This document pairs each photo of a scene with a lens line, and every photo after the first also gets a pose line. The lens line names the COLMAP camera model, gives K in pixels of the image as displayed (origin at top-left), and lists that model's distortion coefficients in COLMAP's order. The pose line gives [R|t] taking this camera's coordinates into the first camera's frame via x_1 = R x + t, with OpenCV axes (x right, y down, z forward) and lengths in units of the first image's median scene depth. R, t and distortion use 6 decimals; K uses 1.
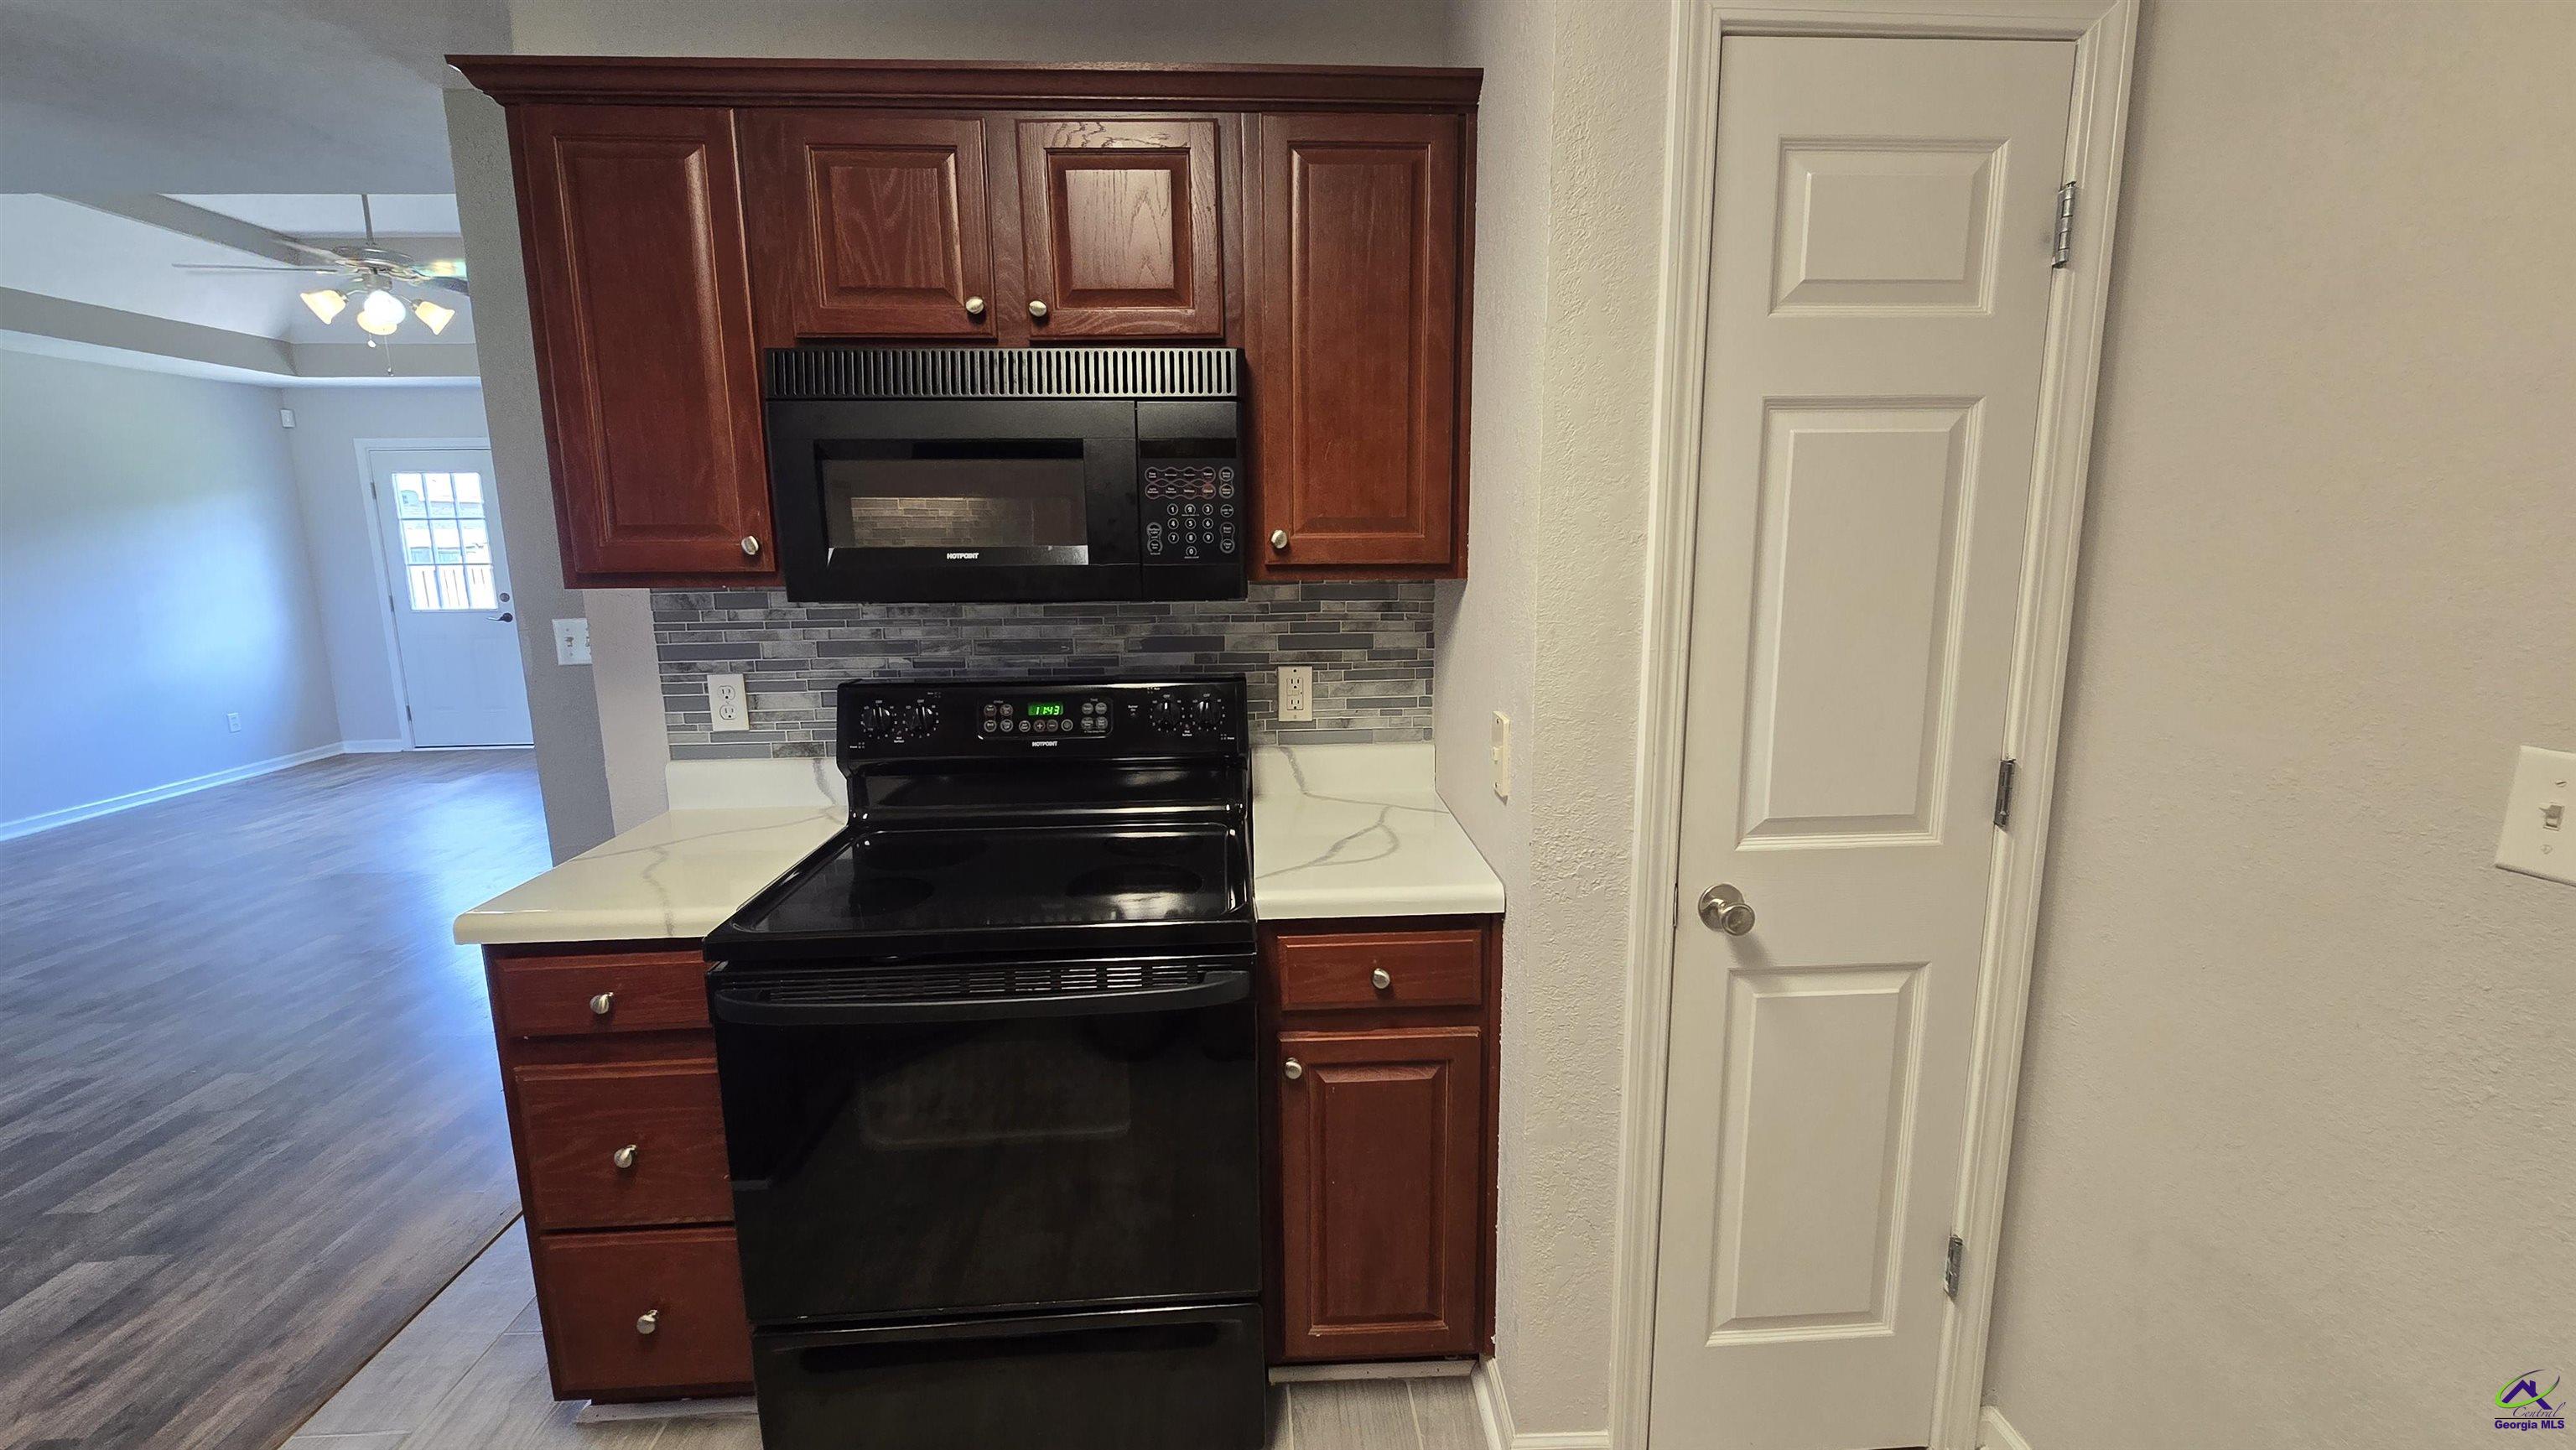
lens RADIAL K [[1047.0, 0, 1288.0], [0, 1047.0, 725.0], [0, 0, 1]] dist [0.000886, 0.001211]
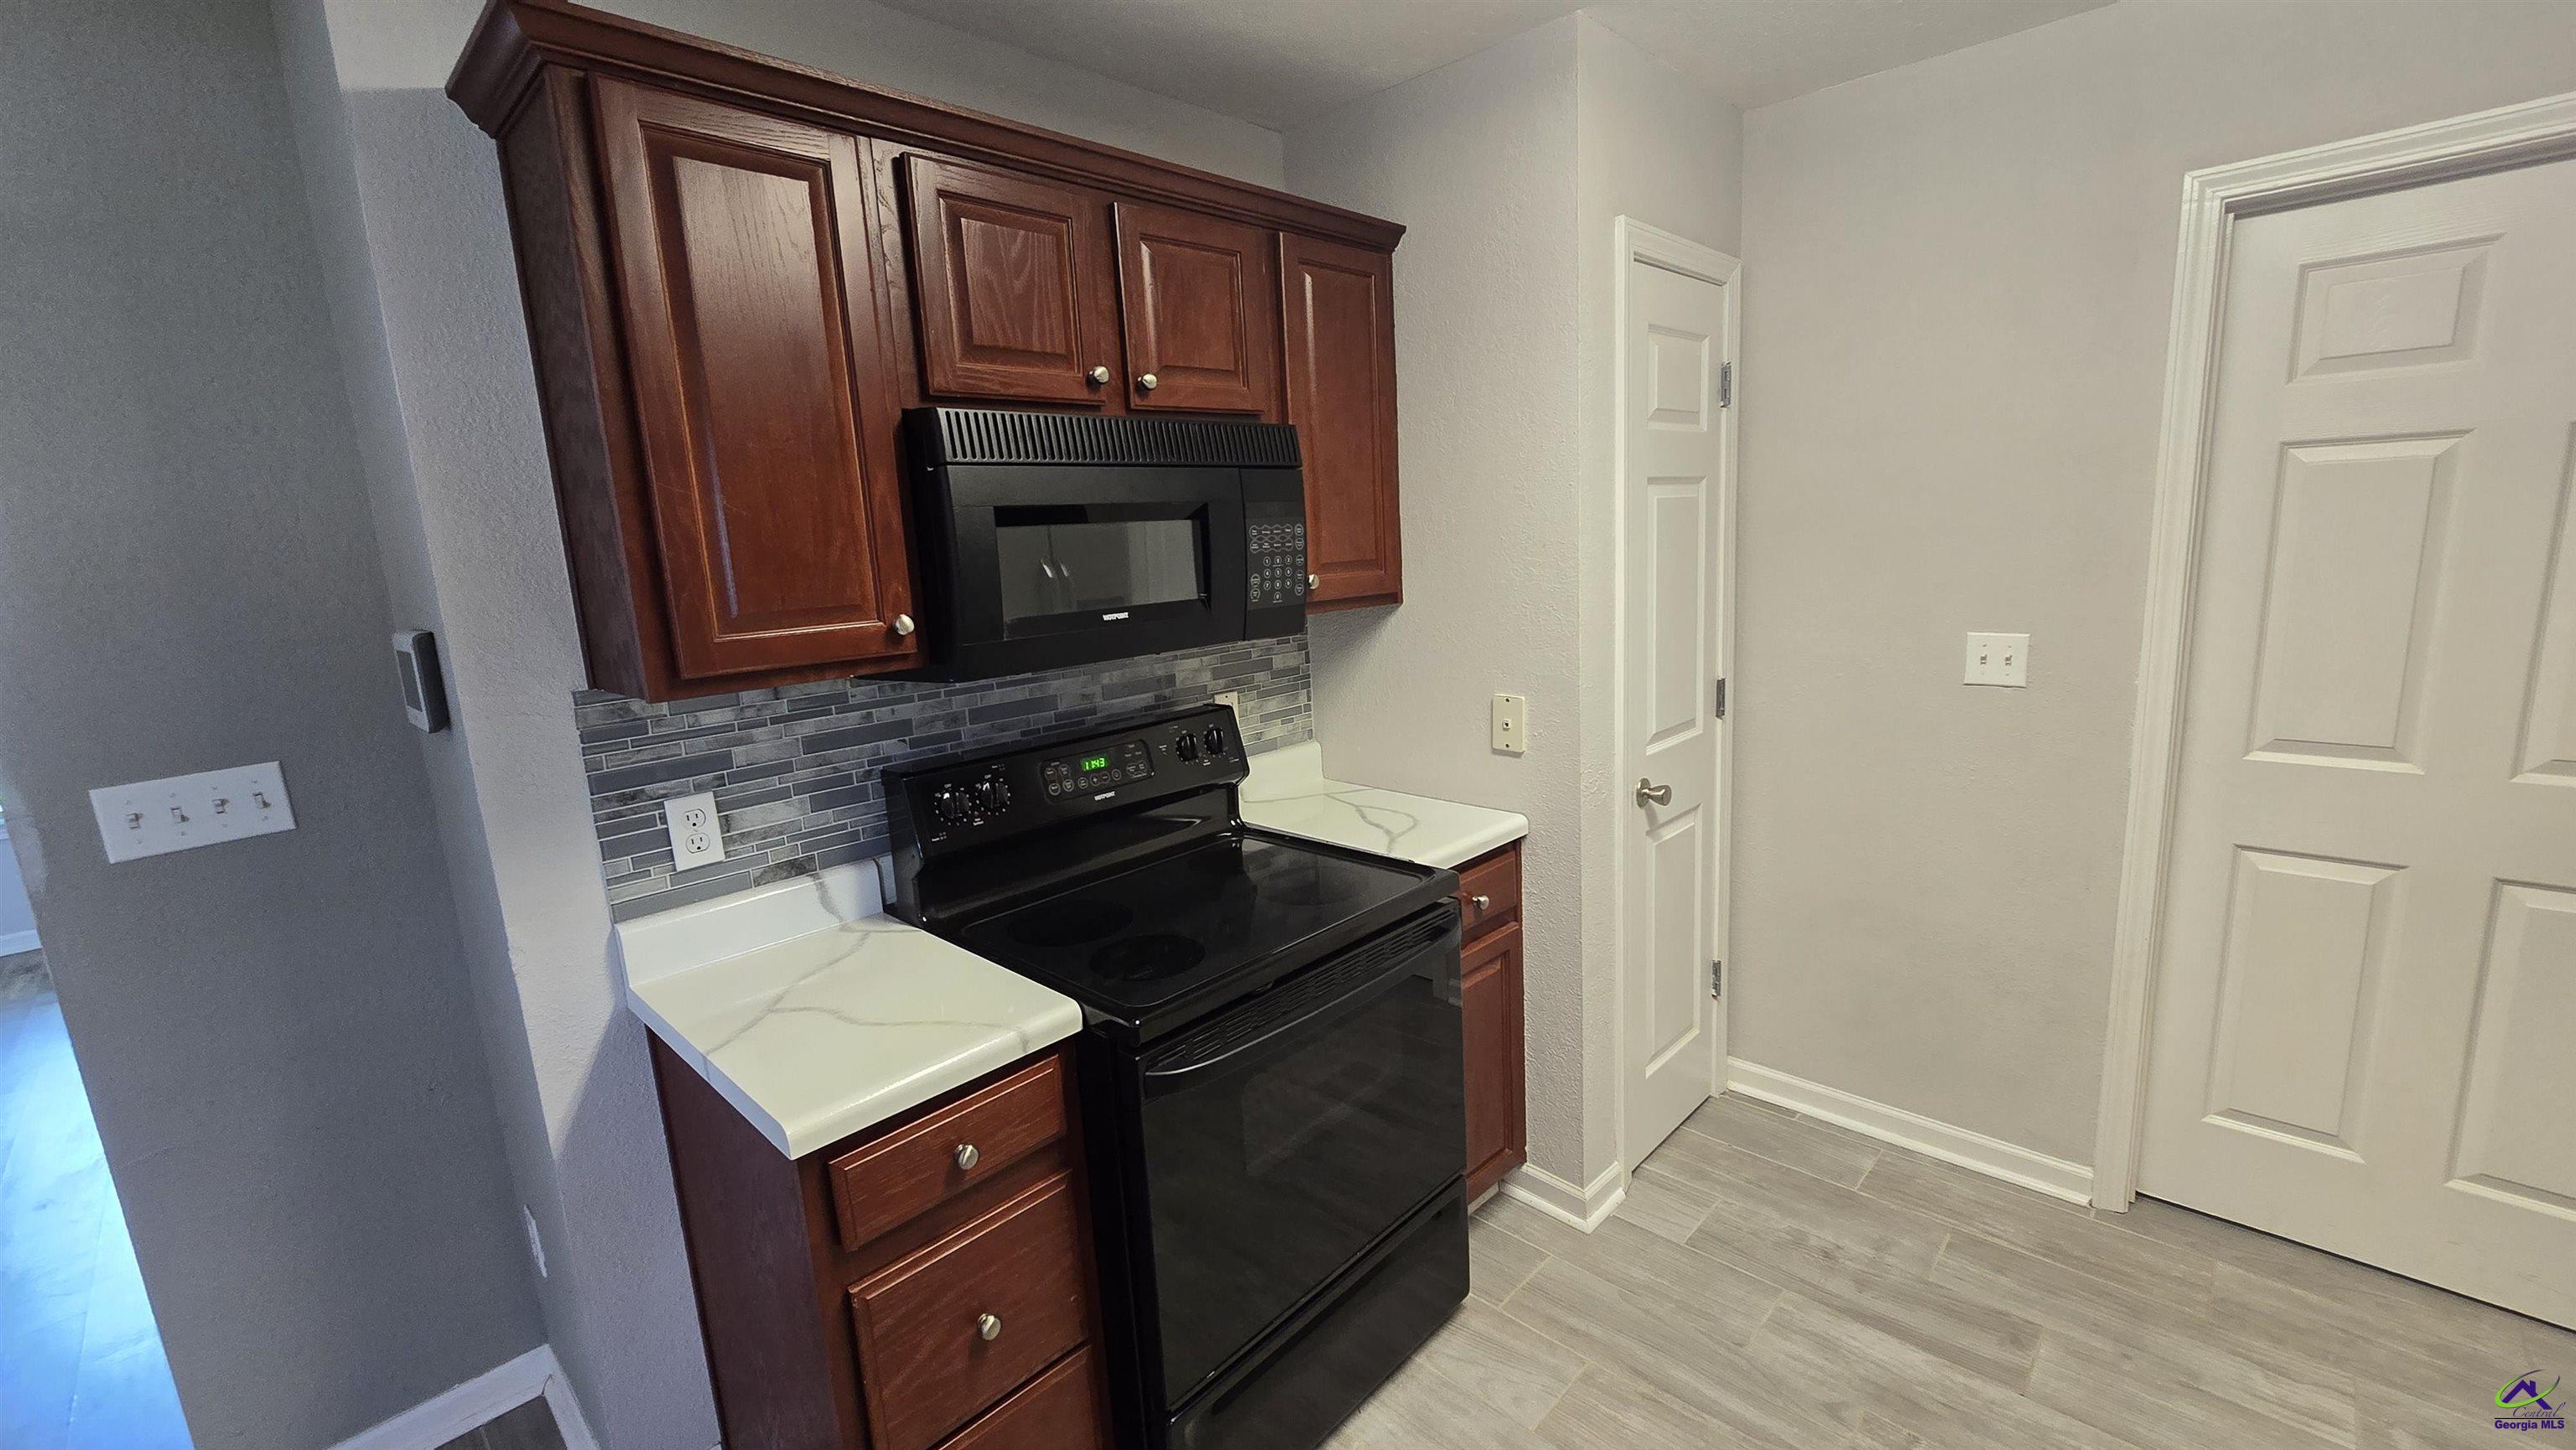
lens RADIAL K [[1054.7, 0, 1288.0], [0, 1054.7, 725.0], [0, 0, 1]] dist [-0.000059, 0.000272]
pose [[0.735936, -0.151521, 0.659879, -0.722136], [0.167157, 0.985127, 0.039781, -0.057425], [-0.656092, 0.081027, 0.750318, 0.102861]]
